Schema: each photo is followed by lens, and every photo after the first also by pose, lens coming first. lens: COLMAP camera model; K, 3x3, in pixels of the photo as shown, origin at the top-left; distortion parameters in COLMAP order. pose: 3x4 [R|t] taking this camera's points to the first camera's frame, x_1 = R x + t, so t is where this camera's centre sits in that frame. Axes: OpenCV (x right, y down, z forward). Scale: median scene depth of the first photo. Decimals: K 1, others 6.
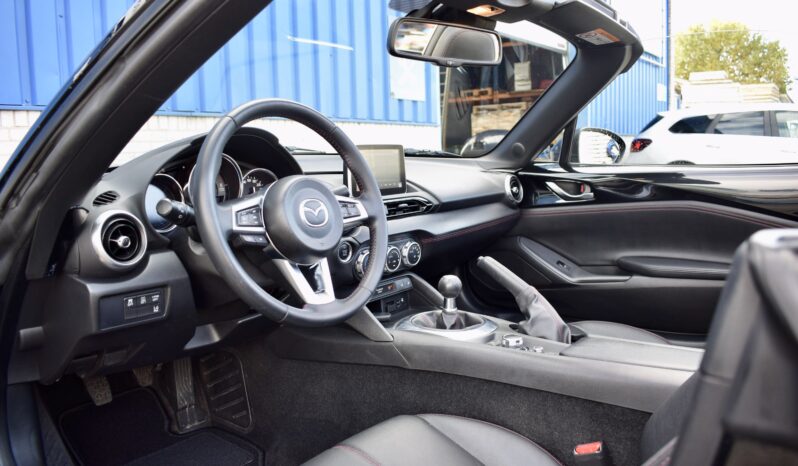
lens RADIAL K [[612.4, 0, 403.2], [0, 612.4, 240.4], [0, 0, 1]] dist [-0.099366, 0.007494]
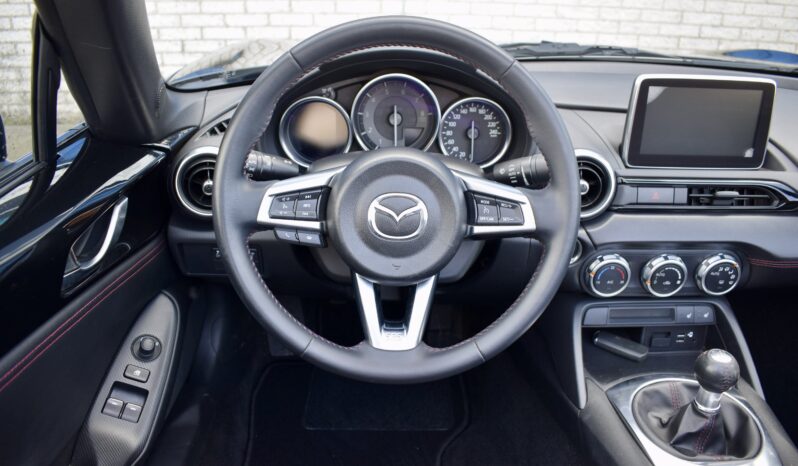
lens RADIAL K [[612.4, 0, 403.2], [0, 612.4, 240.4], [0, 0, 1]] dist [-0.099366, 0.007494]
pose [[0.632078, 0.345212, -0.693762, 0.207956], [-0.138102, 0.931138, 0.337506, -0.161384], [0.762500, -0.117521, 0.636226, 0.410683]]
